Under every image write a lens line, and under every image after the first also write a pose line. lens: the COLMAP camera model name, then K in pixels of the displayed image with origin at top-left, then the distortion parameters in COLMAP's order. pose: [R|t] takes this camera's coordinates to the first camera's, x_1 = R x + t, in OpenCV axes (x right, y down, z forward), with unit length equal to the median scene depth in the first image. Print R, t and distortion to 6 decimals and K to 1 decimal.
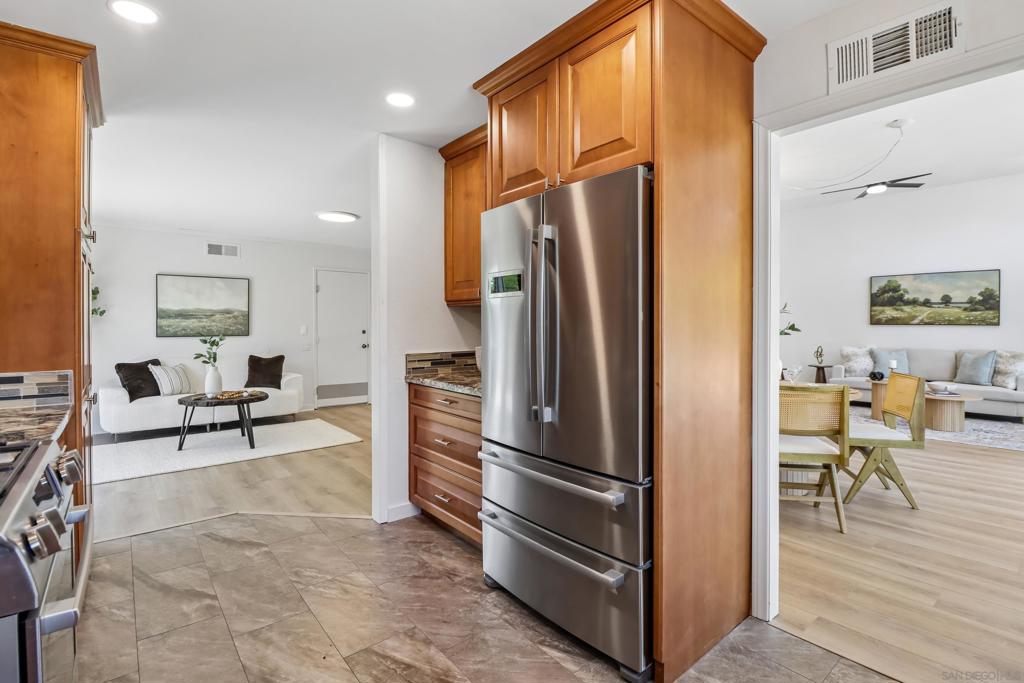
lens RADIAL K [[479.7, 0, 529.9], [0, 479.7, 328.6], [0, 0, 1]] dist [0.002078, -0.007466]
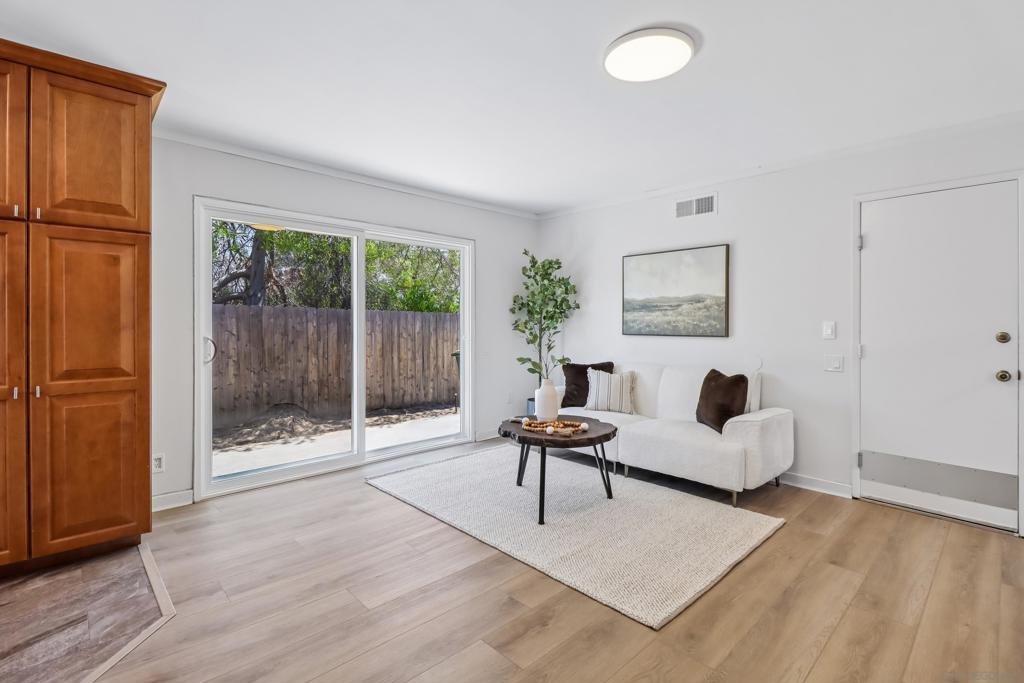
lens RADIAL K [[479.7, 0, 537.4], [0, 479.7, 323.4], [0, 0, 1]] dist [0.002078, -0.007466]
pose [[0.051456, -0.001535, -0.998674, 0.010726], [-0.014351, 0.999894, -0.002276, 0.001899], [0.998572, 0.014449, 0.051429, 0.648971]]
